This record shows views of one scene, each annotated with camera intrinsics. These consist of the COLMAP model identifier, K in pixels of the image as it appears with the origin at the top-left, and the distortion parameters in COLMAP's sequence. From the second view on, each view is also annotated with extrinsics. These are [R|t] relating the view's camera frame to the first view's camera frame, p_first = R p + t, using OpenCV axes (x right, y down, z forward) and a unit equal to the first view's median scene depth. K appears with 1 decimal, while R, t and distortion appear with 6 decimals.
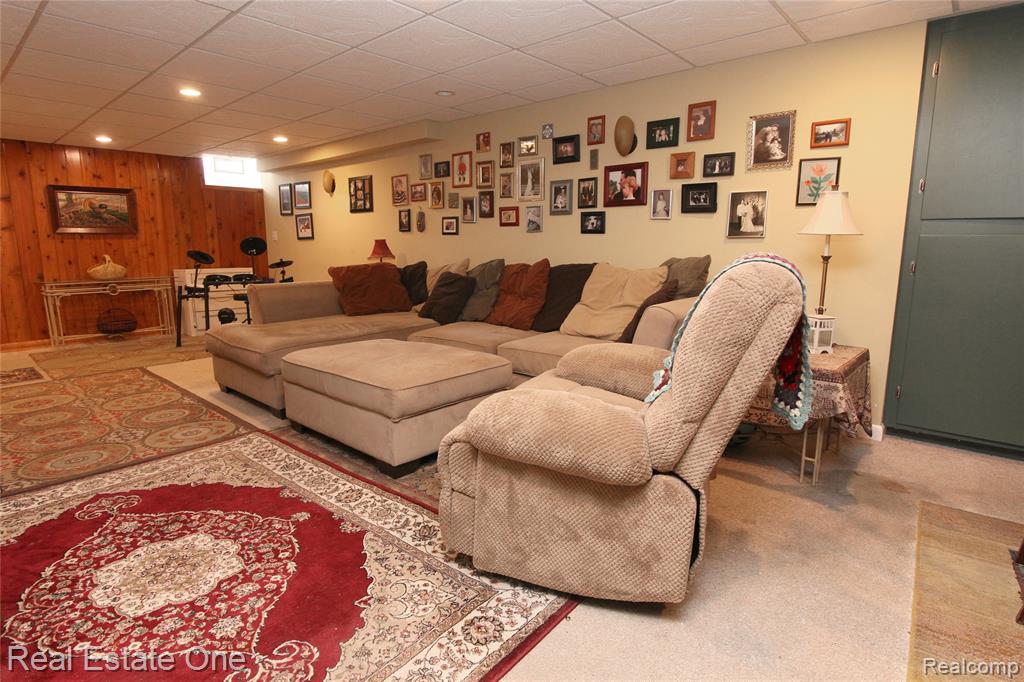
lens RADIAL K [[539.7, 0, 510.7], [0, 539.7, 337.1], [0, 0, 1]] dist [-0.011007, -0.002232]
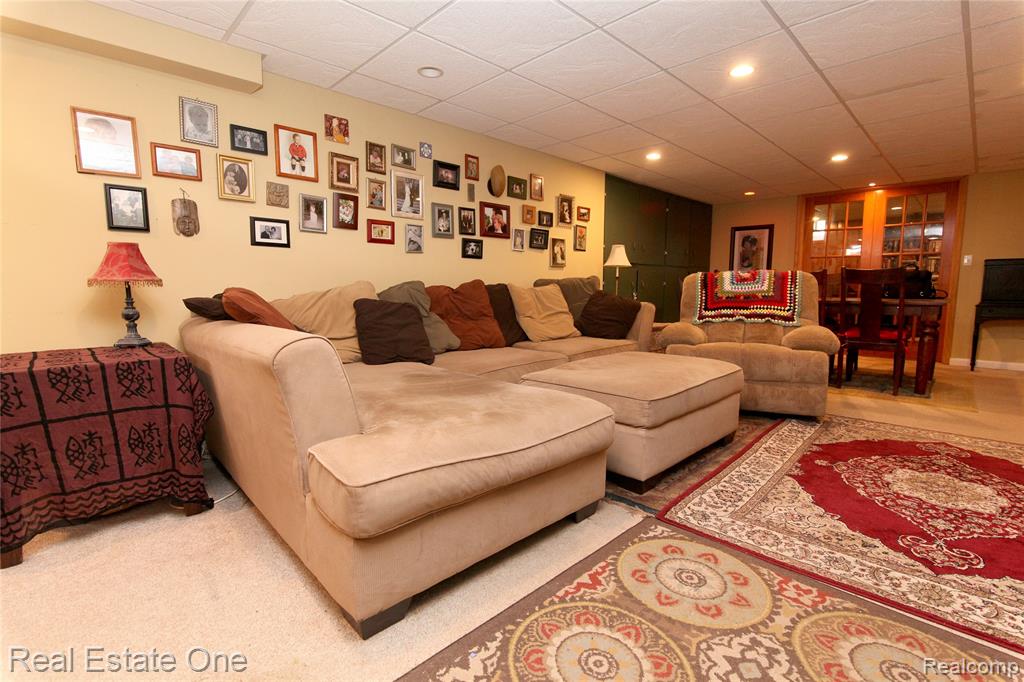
lens RADIAL K [[472.4, 0, 515.2], [0, 472.4, 340.1], [0, 0, 1]] dist [-0.019213, 0.000209]
pose [[0.060626, -0.107020, 0.992407, -0.954307], [0.176617, 0.979698, 0.094860, -0.119561], [-0.982411, 0.169525, 0.078297, 0.998499]]
